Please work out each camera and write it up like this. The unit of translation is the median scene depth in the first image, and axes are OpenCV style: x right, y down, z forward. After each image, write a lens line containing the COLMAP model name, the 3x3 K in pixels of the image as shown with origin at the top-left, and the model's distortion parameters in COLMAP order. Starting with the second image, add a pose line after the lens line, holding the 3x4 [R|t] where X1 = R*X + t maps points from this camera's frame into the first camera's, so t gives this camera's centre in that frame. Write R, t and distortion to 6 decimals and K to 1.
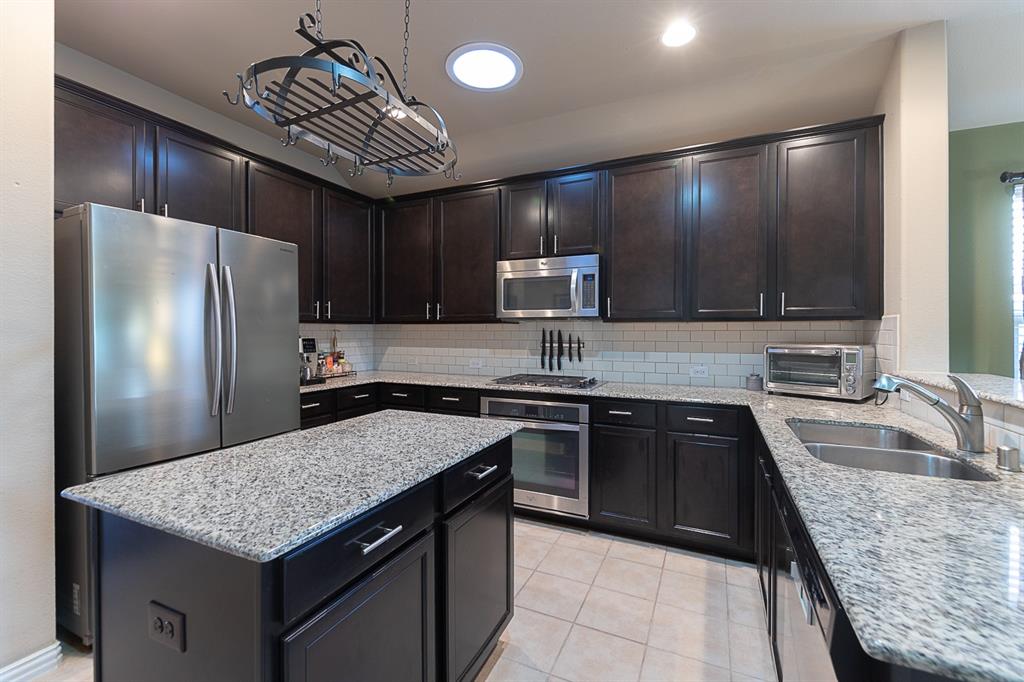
lens RADIAL K [[417.8, 0, 516.4], [0, 417.8, 335.4], [0, 0, 1]] dist [-0.001859, -0.000288]
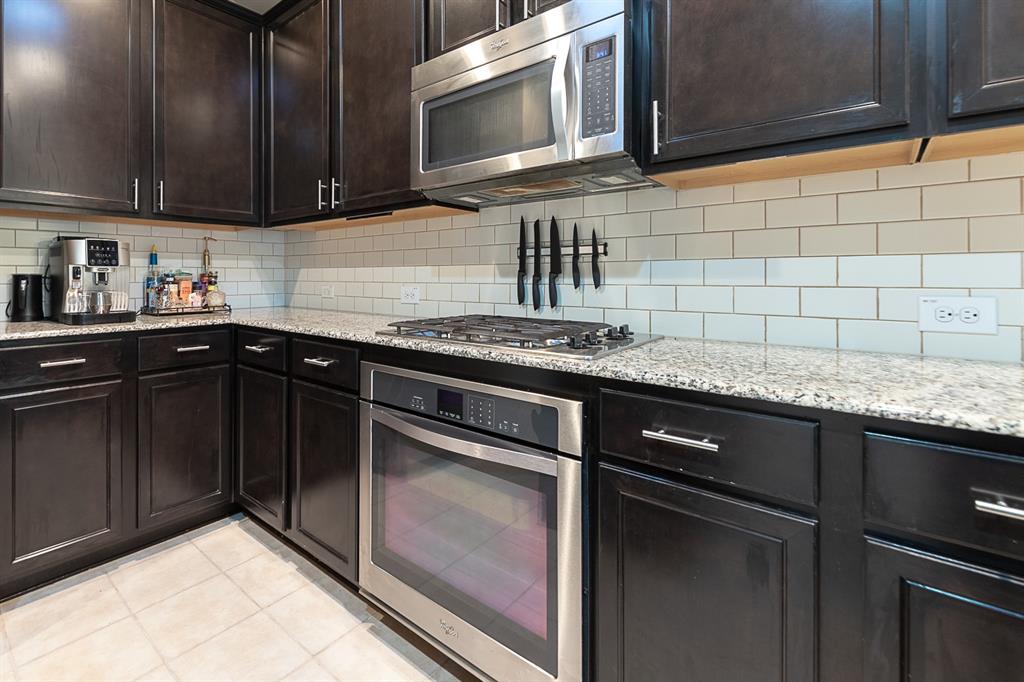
lens RADIAL K [[453.1, 0, 495.4], [0, 453.1, 277.6], [0, 0, 1]] dist [-0.011956, -0.000322]
pose [[0.973150, 0.006191, -0.230090, 0.156883], [-0.010868, 0.999759, -0.019063, 0.062042], [0.229917, 0.021052, 0.972983, 0.527185]]
